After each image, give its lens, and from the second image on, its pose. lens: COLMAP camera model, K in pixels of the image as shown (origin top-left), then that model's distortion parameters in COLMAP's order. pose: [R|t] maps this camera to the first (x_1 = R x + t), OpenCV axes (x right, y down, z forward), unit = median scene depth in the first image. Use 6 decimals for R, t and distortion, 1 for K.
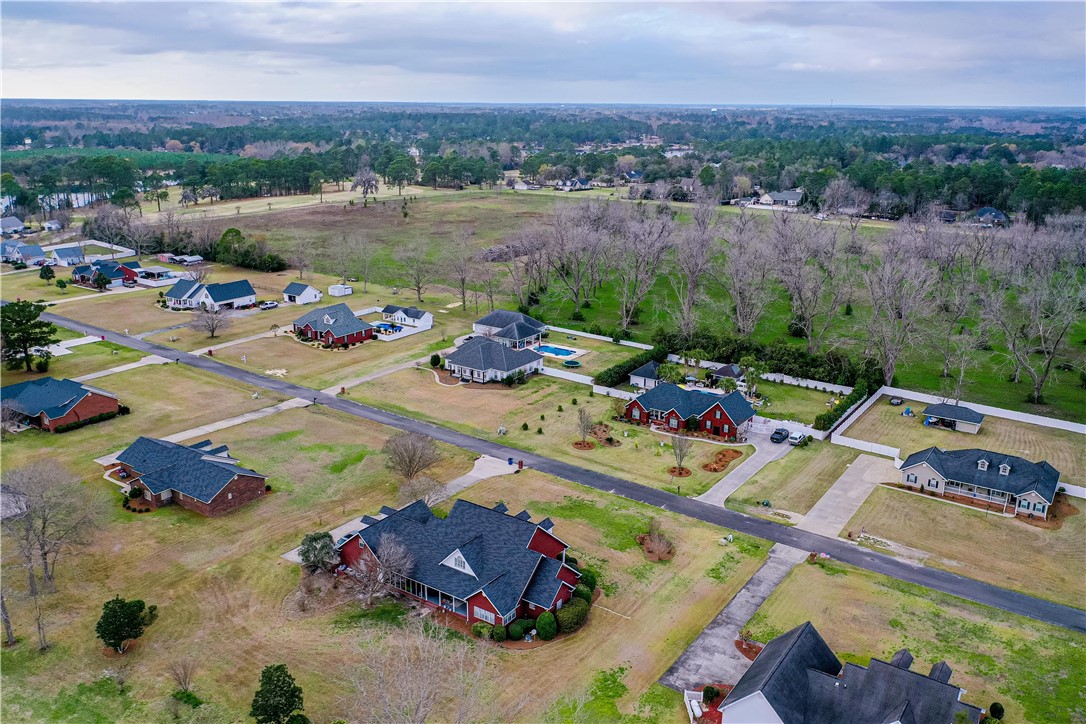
lens RADIAL K [[860.5, 0, 536.2], [0, 860.5, 355.6], [0, 0, 1]] dist [0.005994, 0.008220]
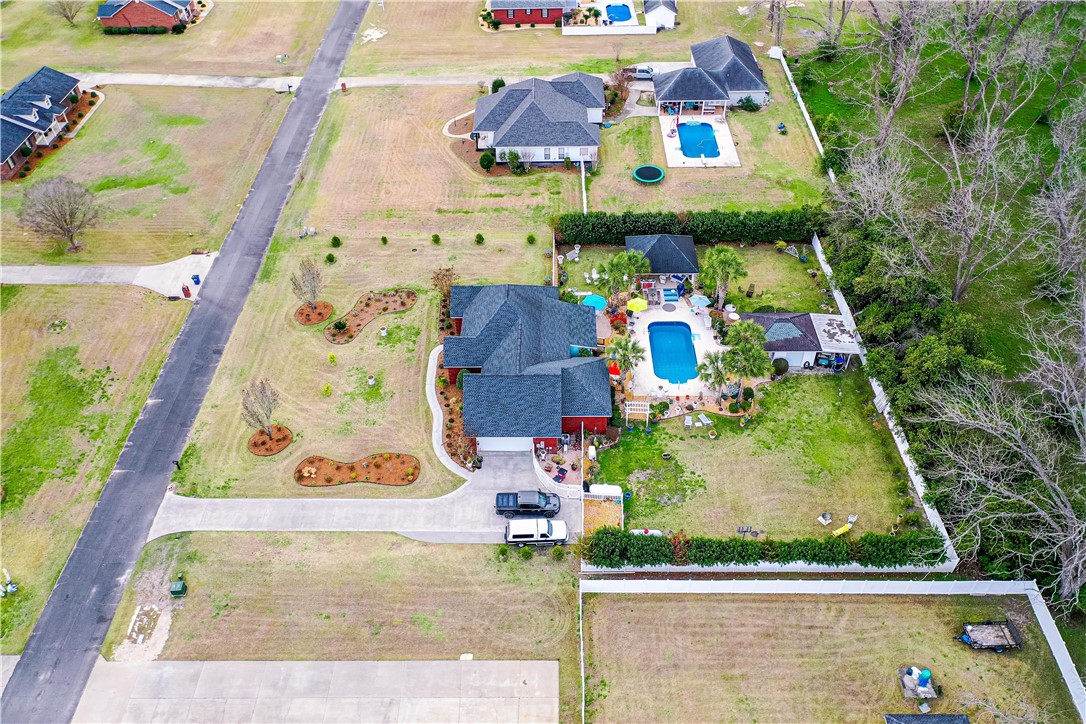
lens RADIAL K [[846.9, 0, 543.0], [0, 846.9, 362.0], [0, 0, 1]] dist [0.002522, 0.004100]
pose [[0.568611, 0.544193, -0.616875, 0.501852], [-0.210954, 0.821291, 0.530075, -0.207405], [0.795097, -0.171275, 0.581795, 0.707201]]
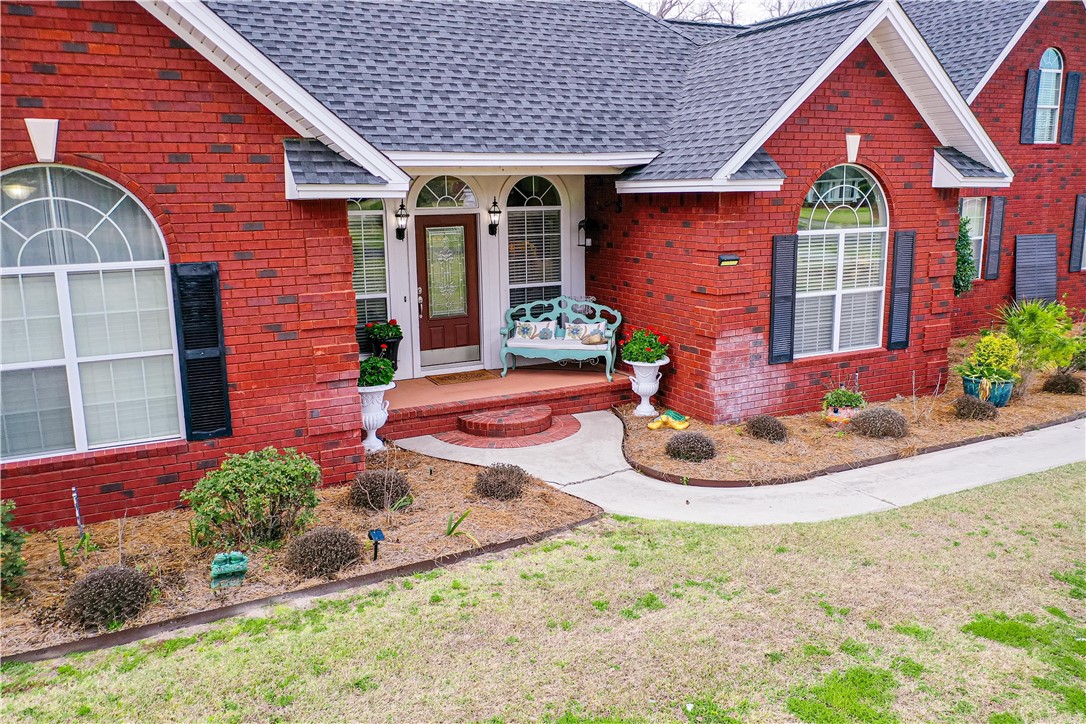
lens RADIAL K [[860.5, 0, 536.2], [0, 860.5, 355.6], [0, 0, 1]] dist [0.005994, 0.008220]
pose [[0.468662, -0.182391, 0.864343, 0.090649], [0.260621, 0.963449, 0.061991, 0.070784], [-0.844057, 0.196213, 0.499067, 0.950415]]
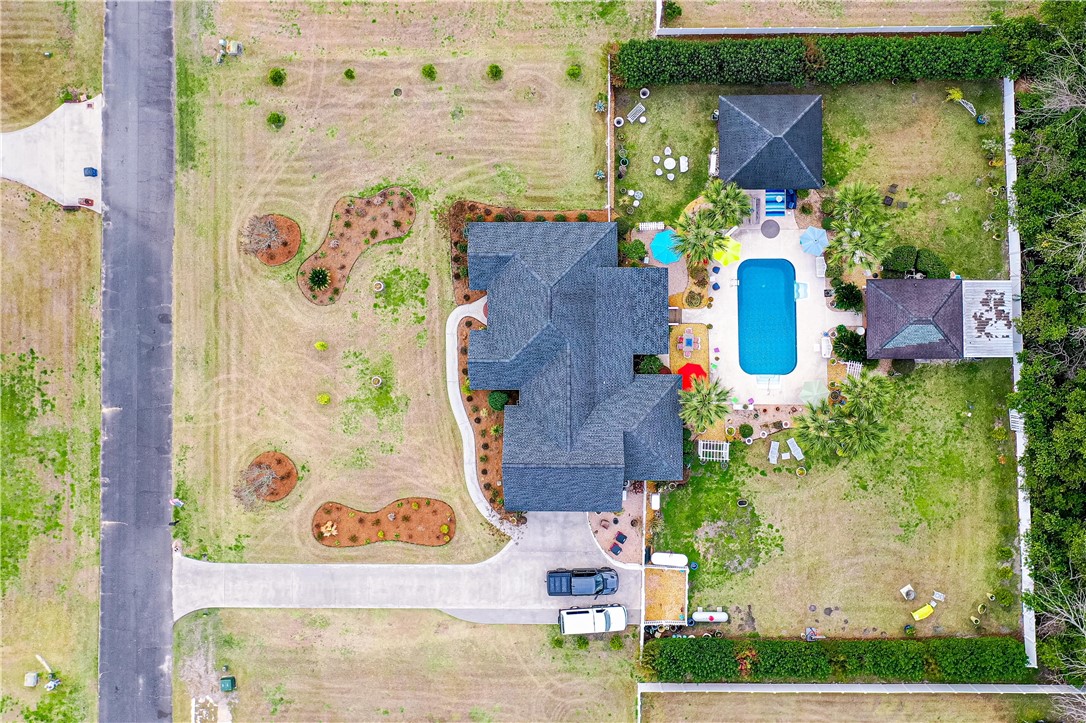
lens RADIAL K [[1008.2, 0, 543.0], [0, 1008.2, 361.5], [0, 0, 1]] dist [0.002955, 0.004112]
pose [[0.578614, 0.814216, -0.047531, 0.195167], [-0.204364, 0.201153, 0.958005, -0.380363], [0.789583, -0.544601, 0.282786, 0.851757]]
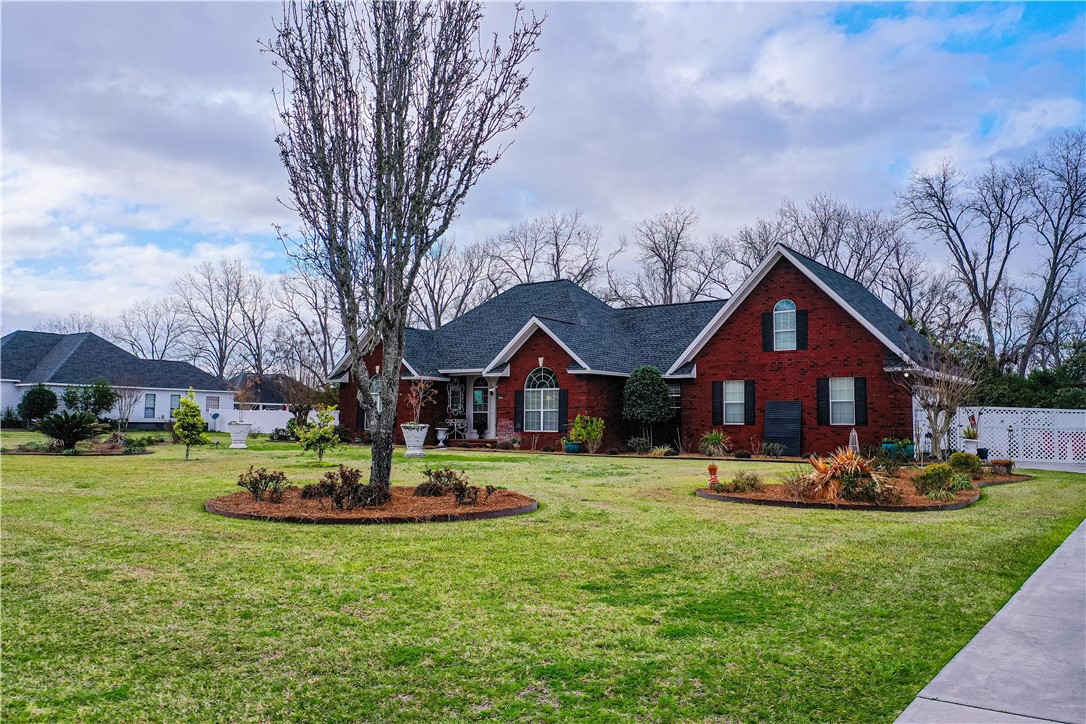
lens RADIAL K [[860.5, 0, 536.2], [0, 860.5, 355.6], [0, 0, 1]] dist [0.005994, 0.008220]
pose [[0.999920, -0.002125, -0.012429, 0.154682], [-0.002395, 0.935759, -0.352632, 0.127287], [0.012380, 0.352634, 0.935680, 0.793619]]
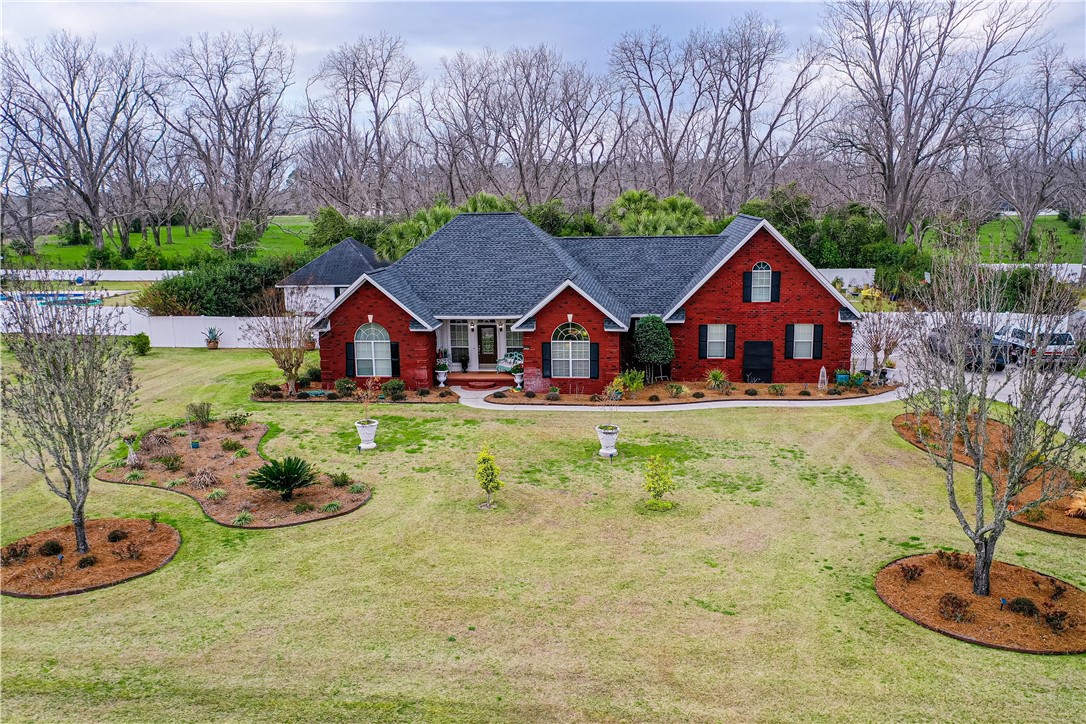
lens RADIAL K [[860.5, 0, 536.2], [0, 860.5, 355.6], [0, 0, 1]] dist [0.005994, 0.008220]
pose [[0.881515, -0.111488, 0.458805, 0.054337], [0.155932, 0.985943, -0.060017, 0.085727], [-0.445664, 0.124449, 0.886508, 0.786906]]
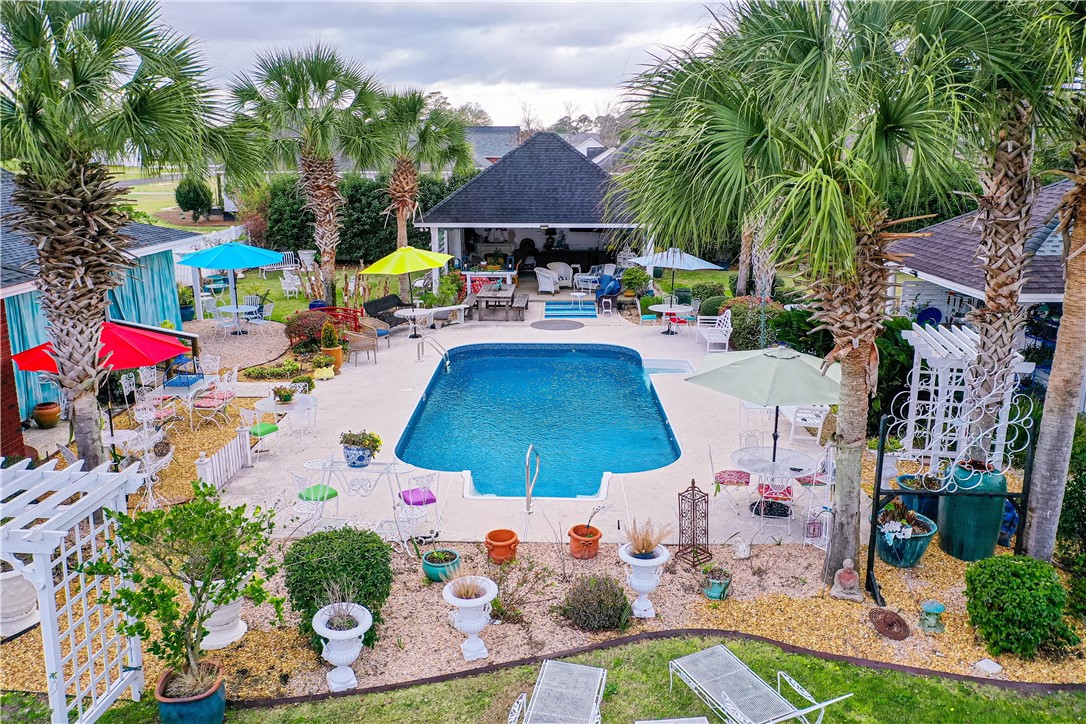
lens RADIAL K [[885.2, 0, 529.0], [0, 885.2, 363.3], [0, 0, 1]] dist [0.001681, 0.002882]
pose [[0.550442, 0.185908, -0.813912, 0.300915], [-0.225151, 0.971827, 0.069710, 0.039648], [0.803941, 0.144882, 0.576791, 1.019547]]
